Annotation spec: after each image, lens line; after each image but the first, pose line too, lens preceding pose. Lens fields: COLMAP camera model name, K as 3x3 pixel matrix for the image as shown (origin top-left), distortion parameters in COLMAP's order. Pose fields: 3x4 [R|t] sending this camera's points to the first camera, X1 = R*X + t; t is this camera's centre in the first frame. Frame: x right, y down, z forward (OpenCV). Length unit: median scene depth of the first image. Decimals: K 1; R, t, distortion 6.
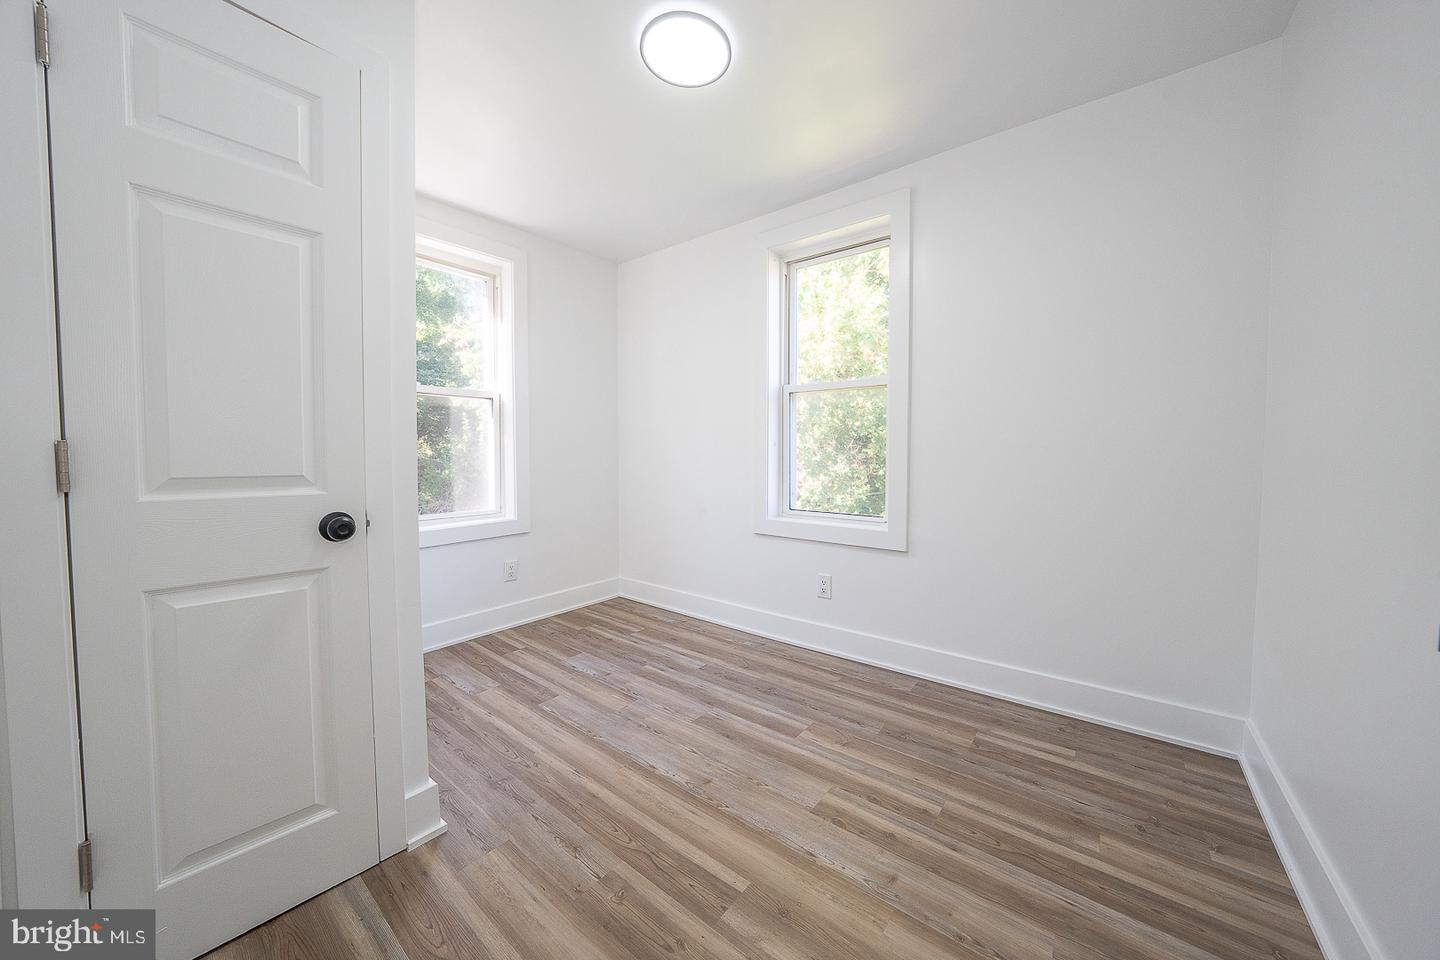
lens RADIAL K [[496.1, 0, 722.0], [0, 496.1, 472.6], [0, 0, 1]] dist [-0.026677, 0.005762]
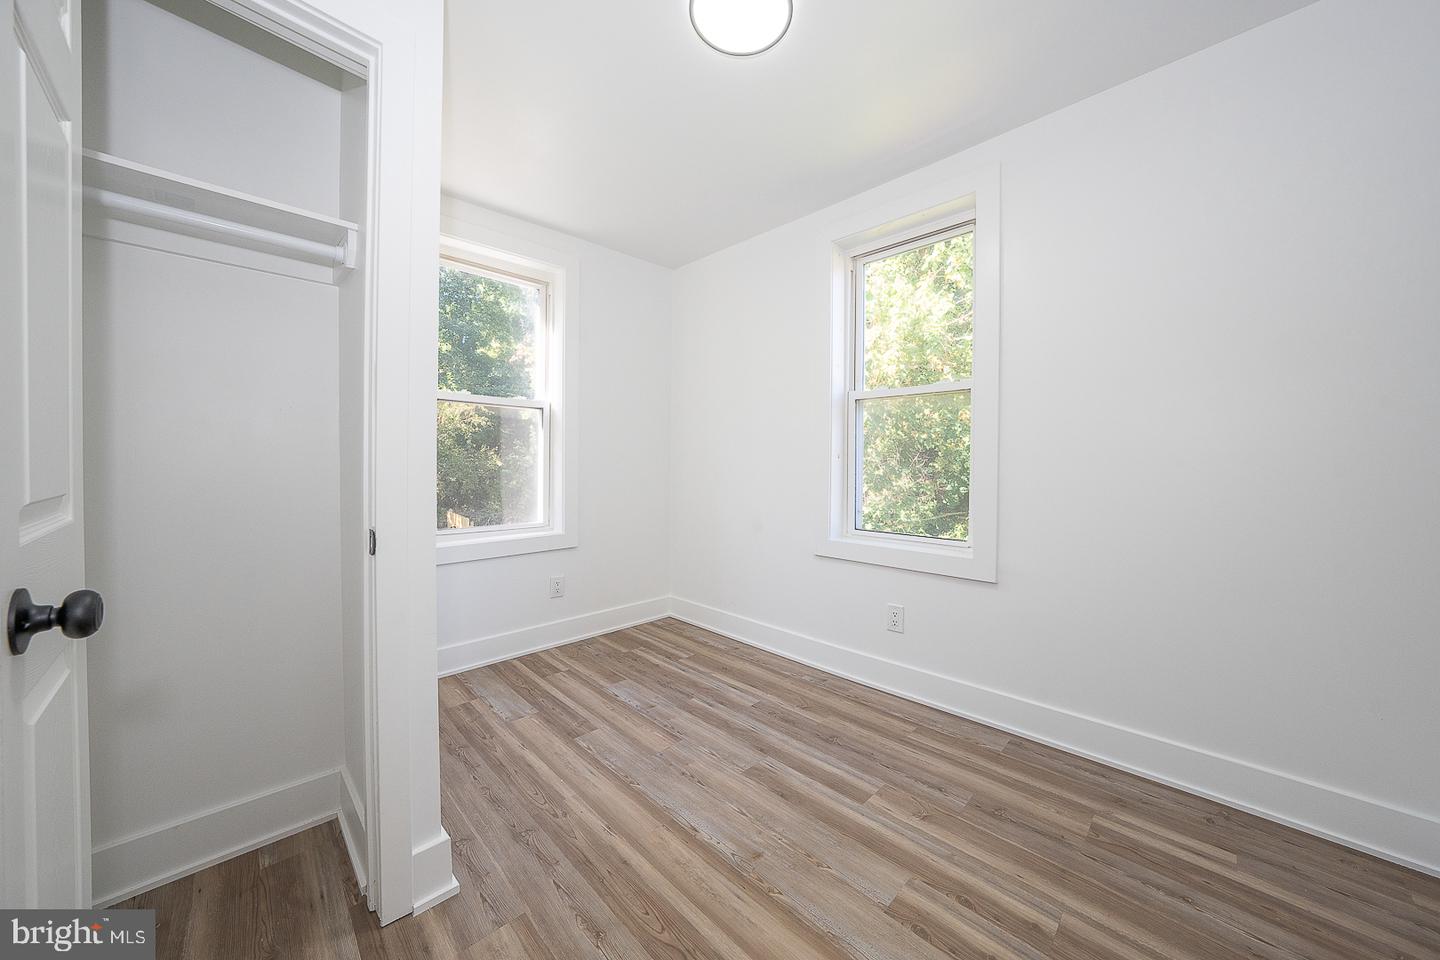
lens RADIAL K [[496.1, 0, 722.0], [0, 496.1, 475.8], [0, 0, 1]] dist [-0.026677, 0.005762]
pose [[0.993093, 0.008934, -0.116988, 0.001713], [-0.011246, 0.999754, -0.019115, -0.003489], [0.116788, 0.020299, 0.992949, 0.103061]]
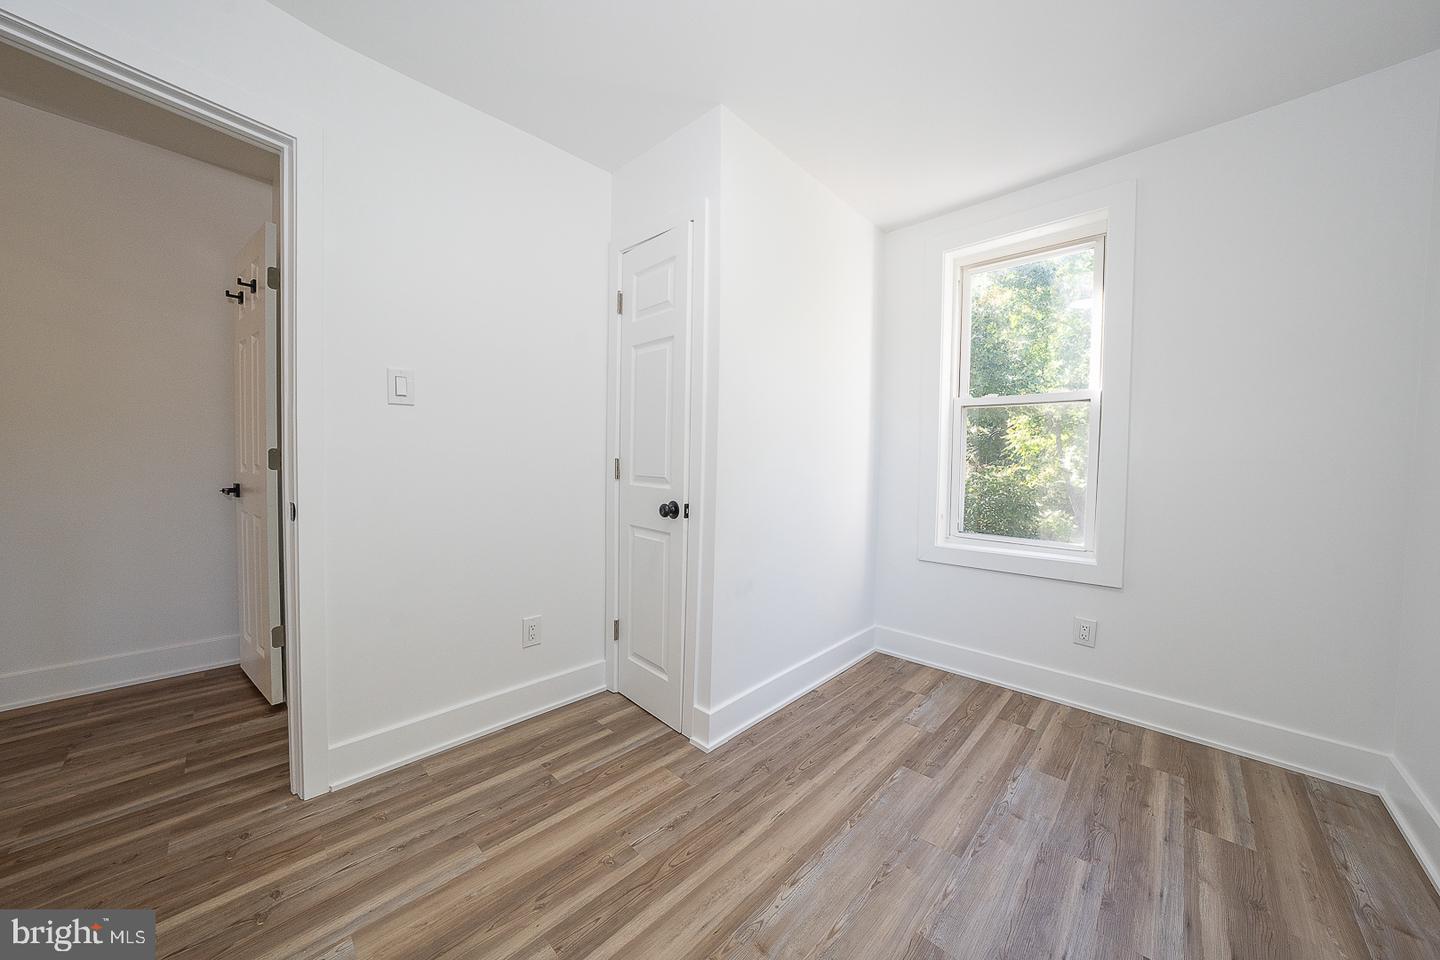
lens RADIAL K [[496.1, 0, 718.4], [0, 496.1, 473.3], [0, 0, 1]] dist [-0.026677, 0.005762]
pose [[-0.091759, 0.028333, -0.995378, 0.446105], [-0.056832, 0.997817, 0.033641, -0.039836], [0.994158, 0.059656, -0.089948, 0.671940]]
